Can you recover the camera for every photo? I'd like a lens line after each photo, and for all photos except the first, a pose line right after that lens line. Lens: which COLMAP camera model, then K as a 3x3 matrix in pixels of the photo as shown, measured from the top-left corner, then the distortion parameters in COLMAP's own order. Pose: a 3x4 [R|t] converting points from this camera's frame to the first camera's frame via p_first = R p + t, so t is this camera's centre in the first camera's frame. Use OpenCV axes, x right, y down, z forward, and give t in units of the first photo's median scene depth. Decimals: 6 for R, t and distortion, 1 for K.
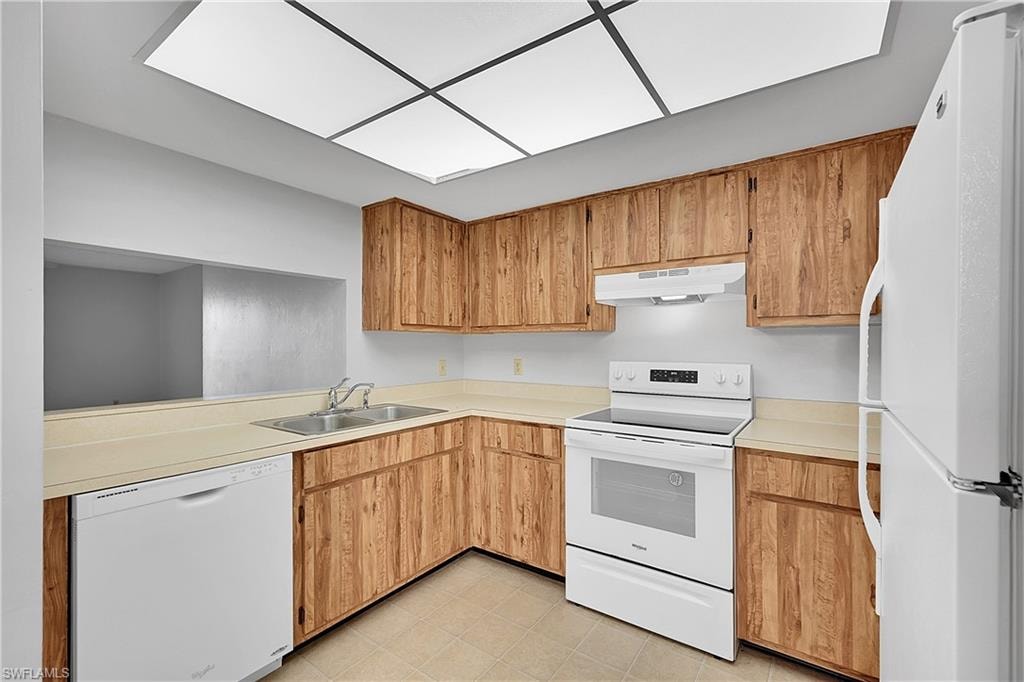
lens RADIAL K [[438.1, 0, 525.3], [0, 438.1, 342.7], [0, 0, 1]] dist [-0.000246, -0.000002]
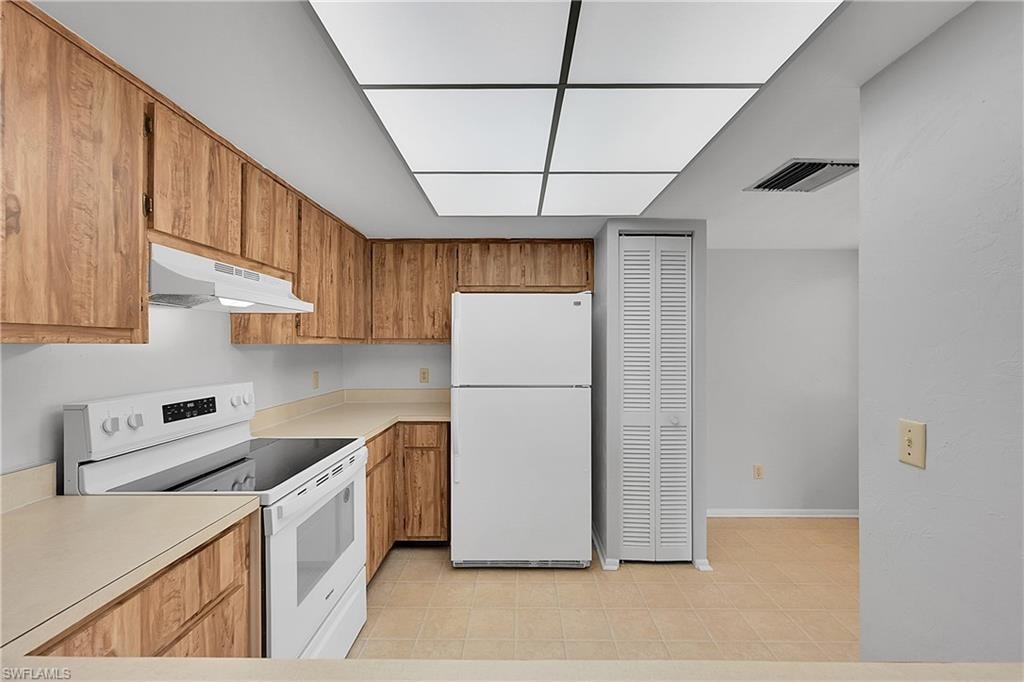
lens RADIAL K [[404.9, 0, 517.9], [0, 404.9, 342.3], [0, 0, 1]] dist [0.000744, 0.000086]
pose [[-0.557326, 0.008097, 0.830254, -0.515263], [0.000603, 0.999956, -0.009347, -0.026351], [-0.830293, -0.004709, -0.557307, 0.933112]]
